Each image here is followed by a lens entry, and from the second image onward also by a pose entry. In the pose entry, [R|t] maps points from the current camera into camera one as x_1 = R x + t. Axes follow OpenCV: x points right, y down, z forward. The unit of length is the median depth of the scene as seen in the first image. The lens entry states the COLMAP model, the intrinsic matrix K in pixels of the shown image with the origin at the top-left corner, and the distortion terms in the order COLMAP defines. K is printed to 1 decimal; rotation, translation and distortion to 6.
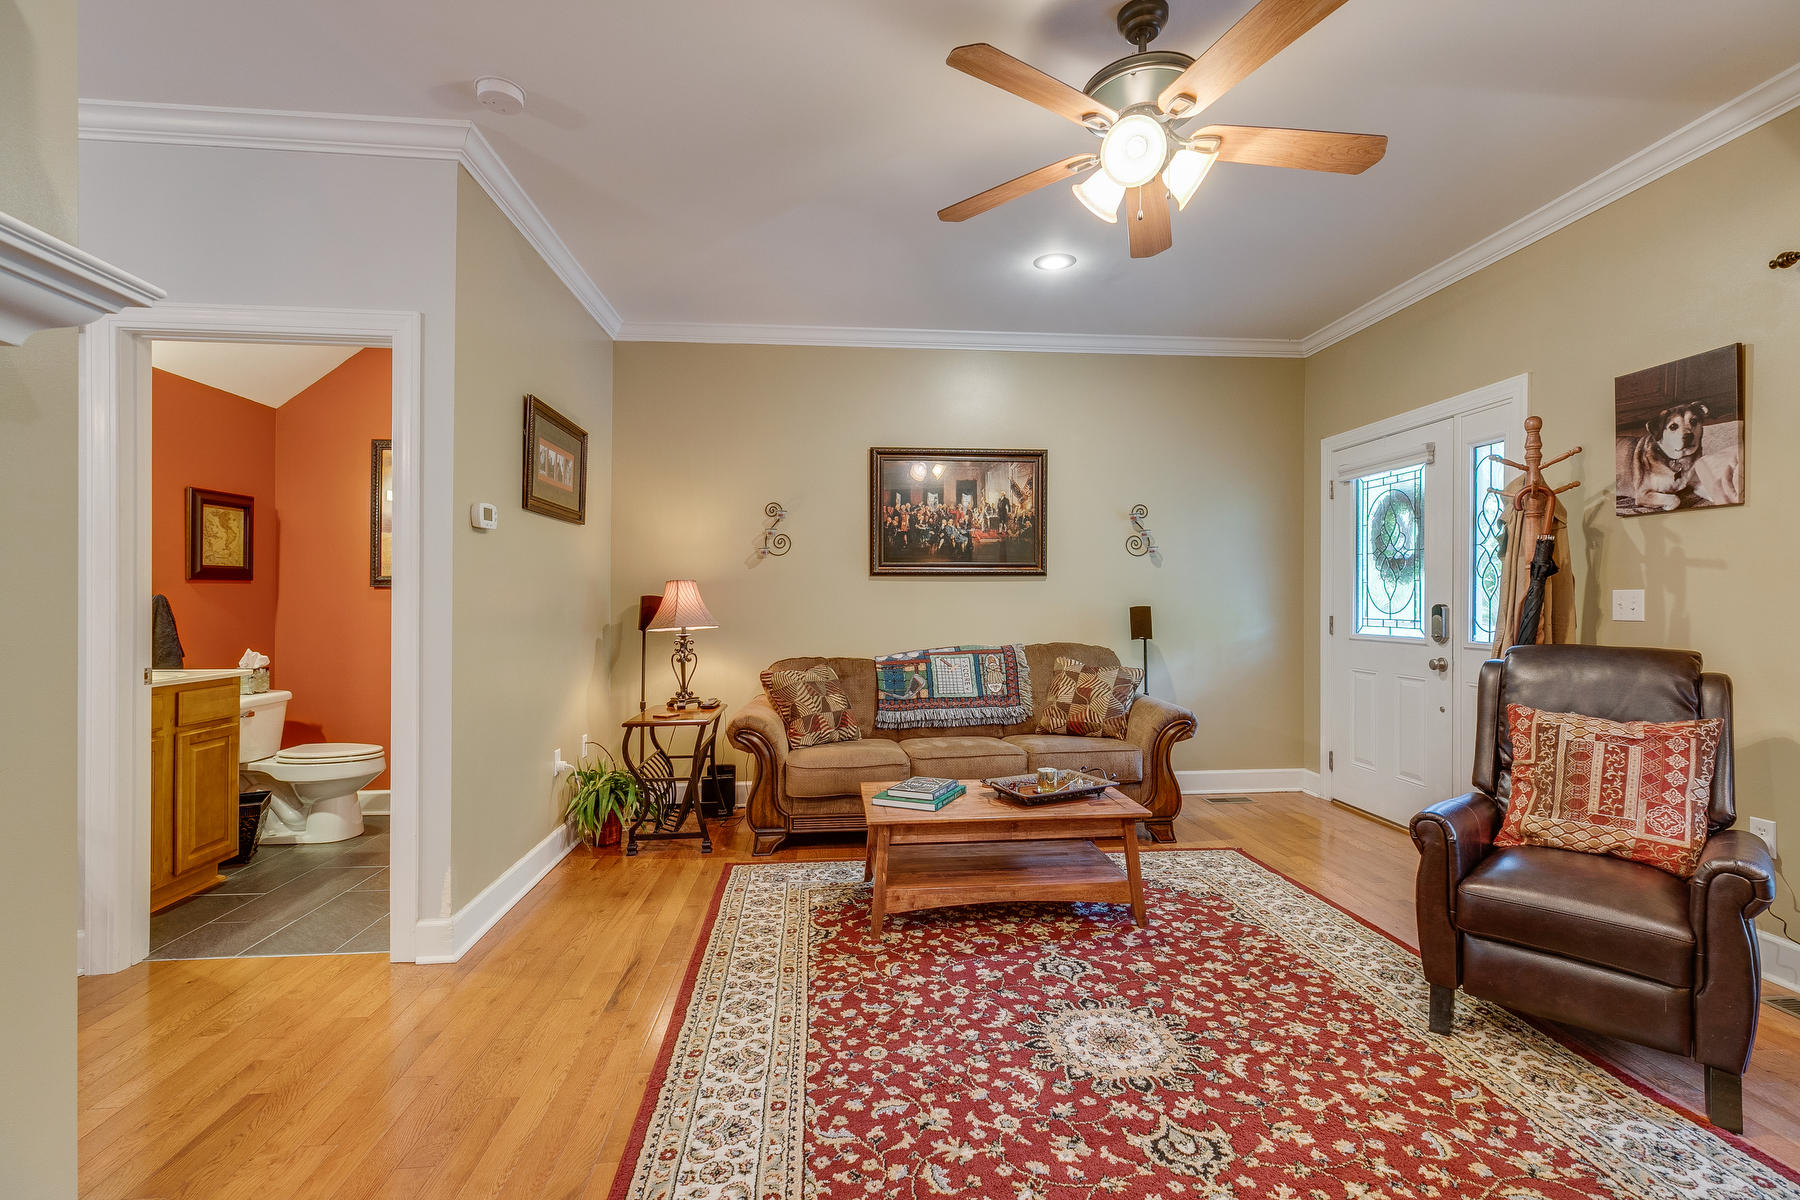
lens RADIAL K [[796.5, 0, 894.9], [0, 796.5, 596.7], [0, 0, 1]] dist [0.003071, 0.000095]
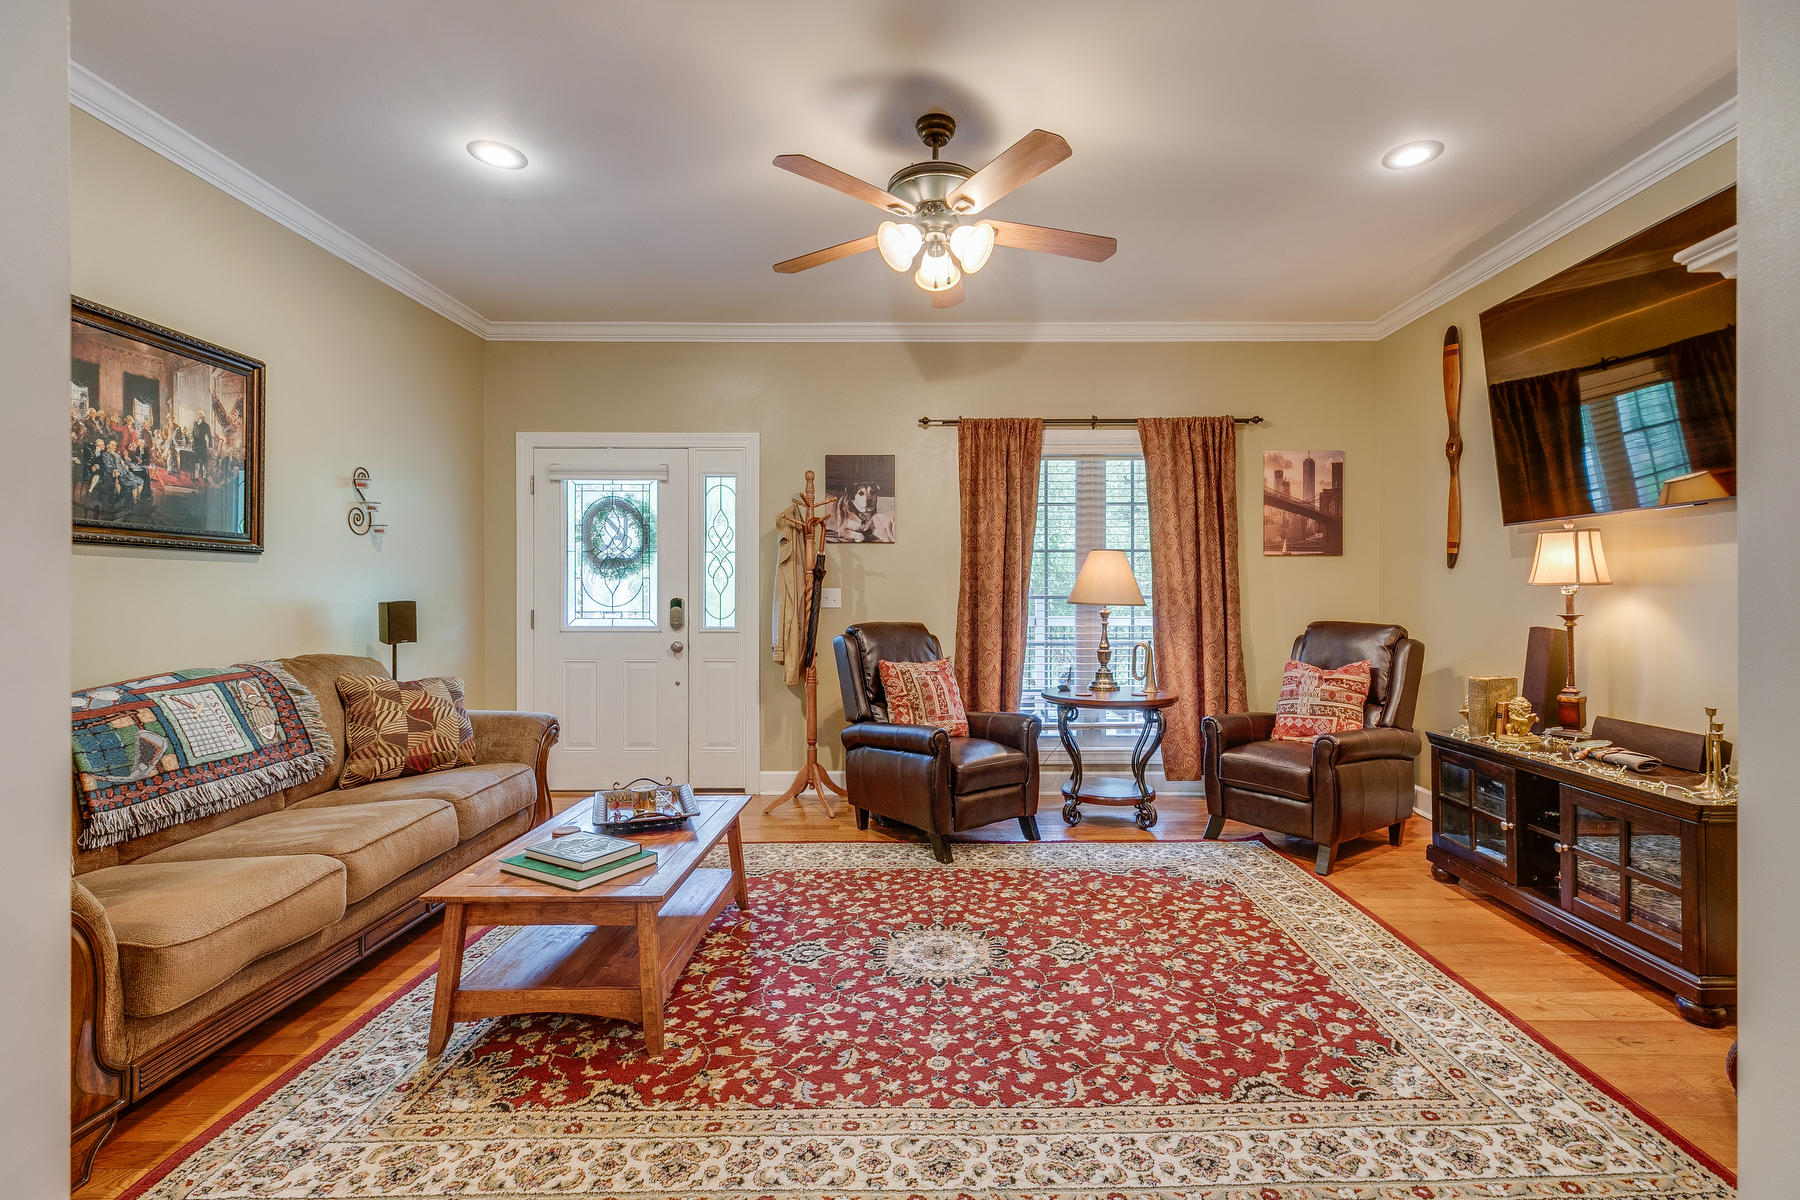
lens RADIAL K [[820.4, 0, 930.7], [0, 820.4, 596.5], [0, 0, 1]] dist [0.003193, 0.000346]
pose [[0.093373, 0.002343, 0.995628, -0.769291], [-0.006589, 0.999977, -0.001735, 0.009647], [-0.995609, -0.006398, 0.093386, 0.701495]]
